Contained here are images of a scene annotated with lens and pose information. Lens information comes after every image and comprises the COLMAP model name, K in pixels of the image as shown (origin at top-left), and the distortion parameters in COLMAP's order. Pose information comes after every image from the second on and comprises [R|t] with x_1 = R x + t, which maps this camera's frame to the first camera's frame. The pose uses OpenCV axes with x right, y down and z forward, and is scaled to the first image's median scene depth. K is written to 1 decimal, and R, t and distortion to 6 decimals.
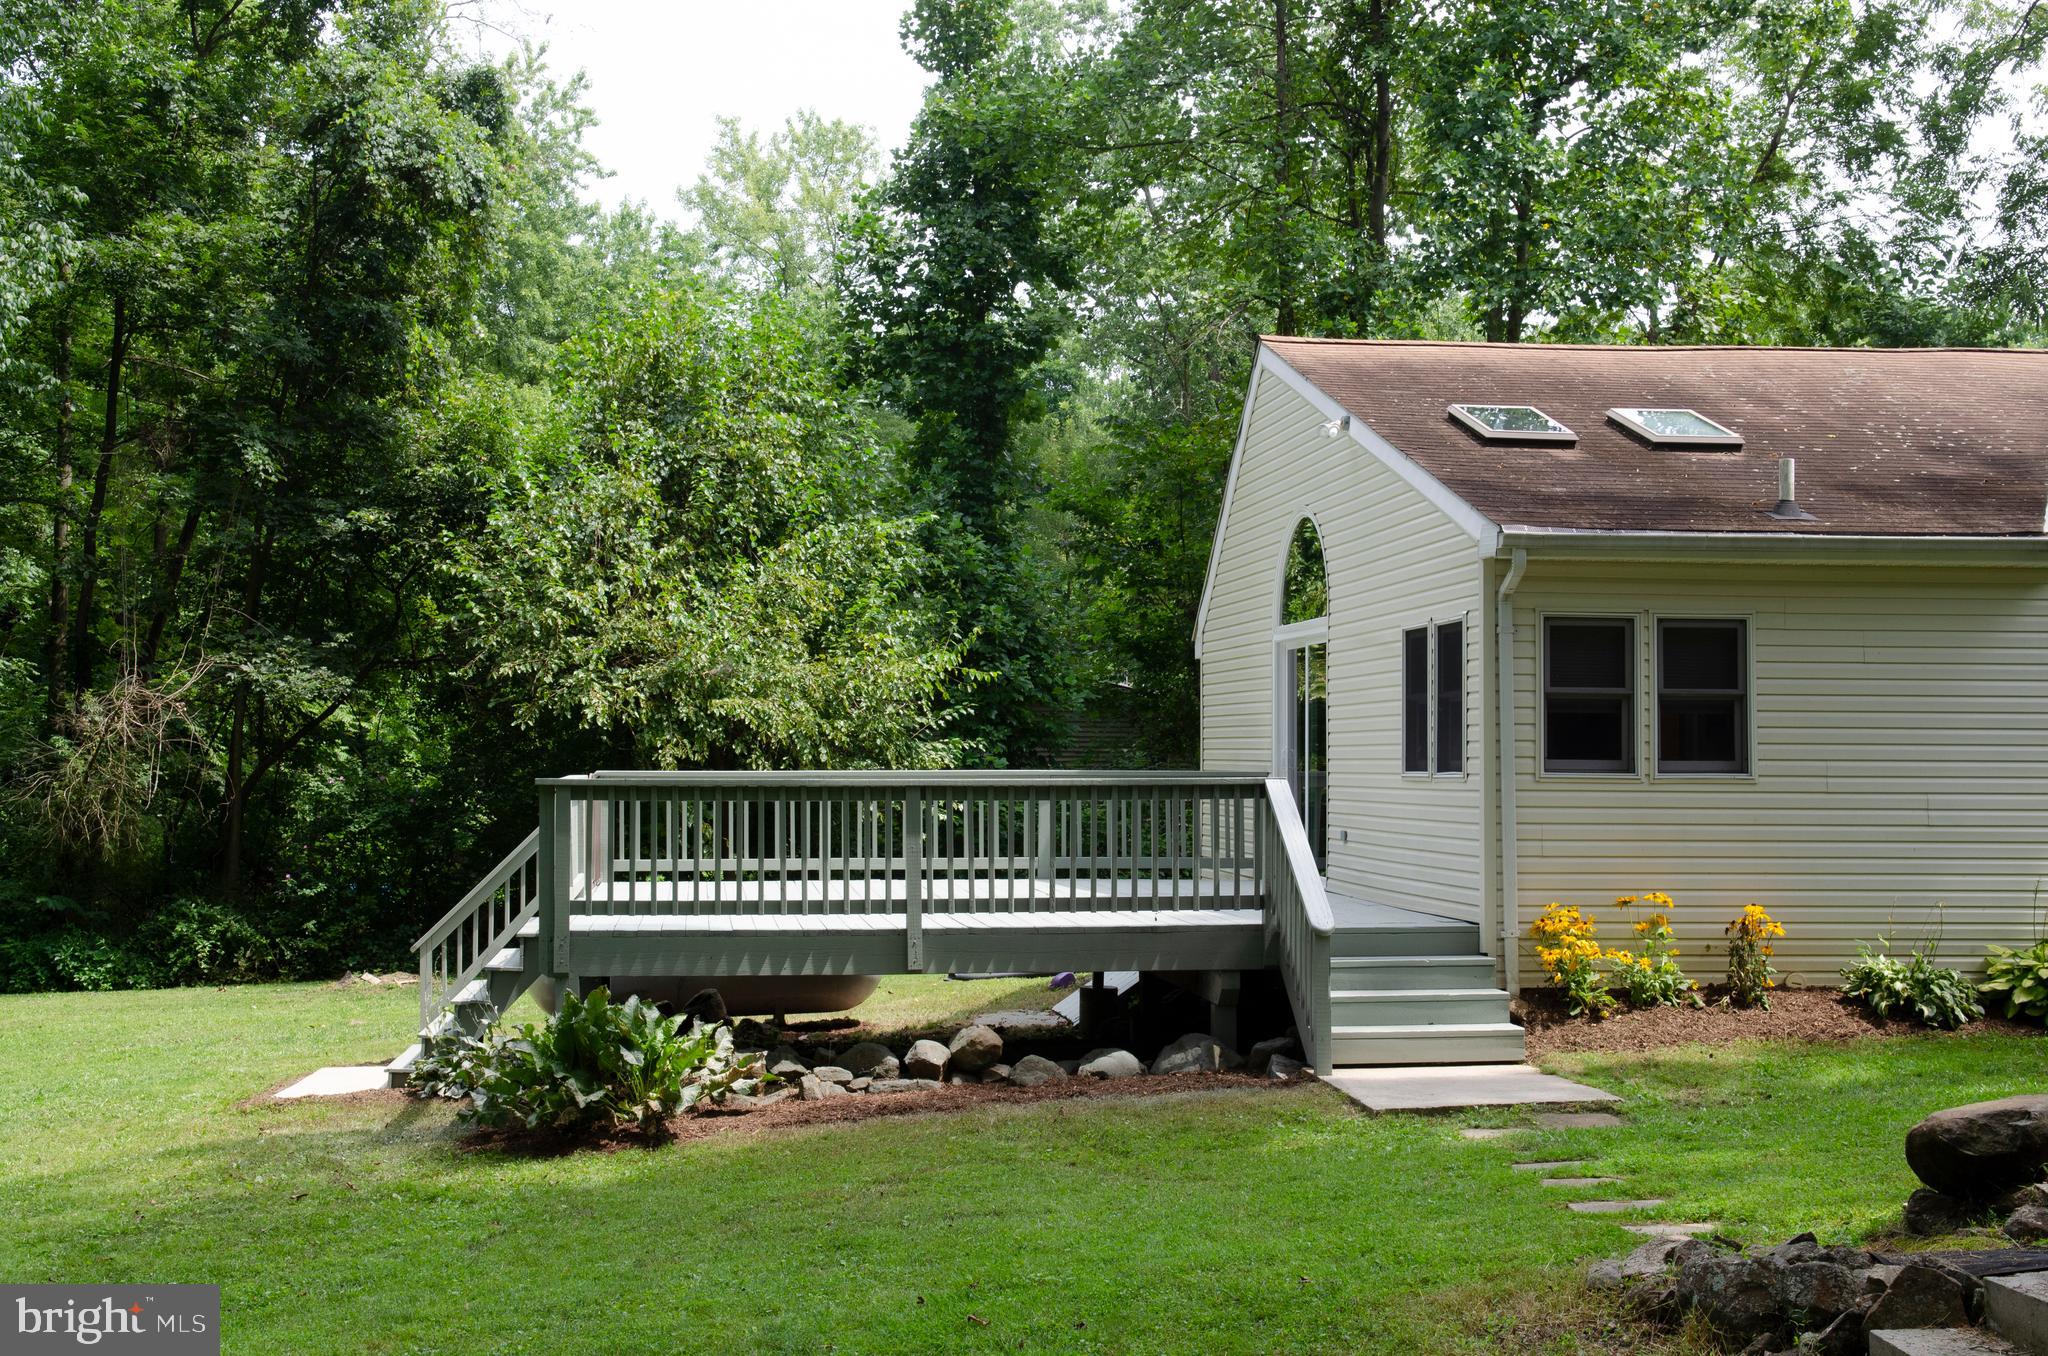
lens RADIAL K [[2463.4, 0, 1024.0], [0, 2463.4, 678.0], [0, 0, 1]] dist [0.073578, -0.001790]
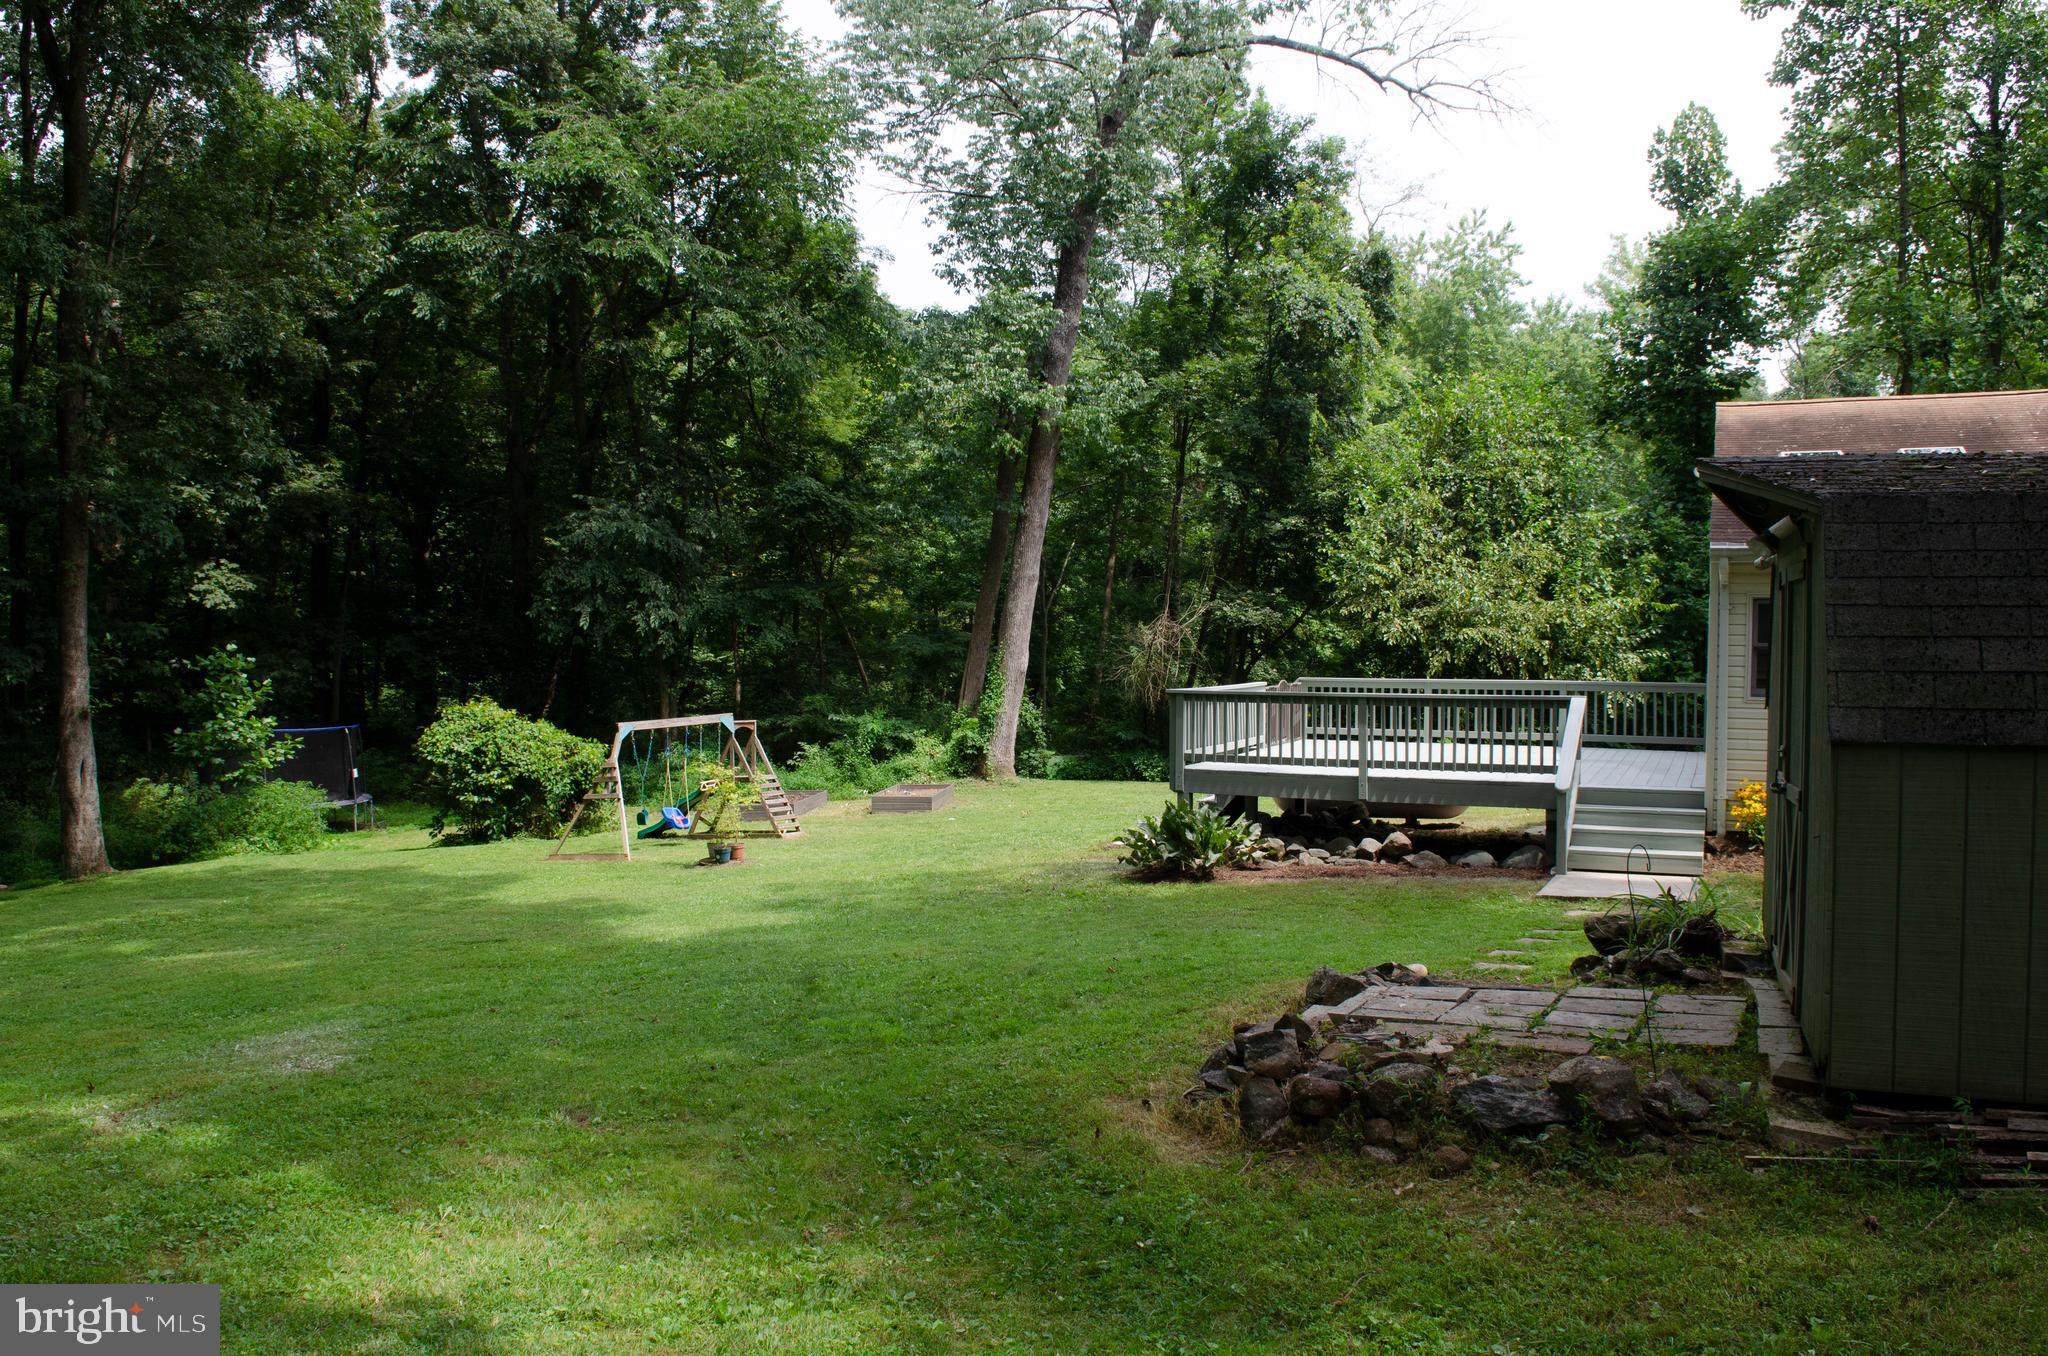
lens RADIAL K [[1537.8, 0, 1015.9], [0, 1537.8, 684.7], [0, 0, 1]] dist [-0.026017, -0.031519]
pose [[0.851024, 0.017841, -0.524823, 0.318333], [0.013787, 0.998319, 0.056293, -0.030614], [0.524945, -0.055142, 0.849348, -0.076819]]
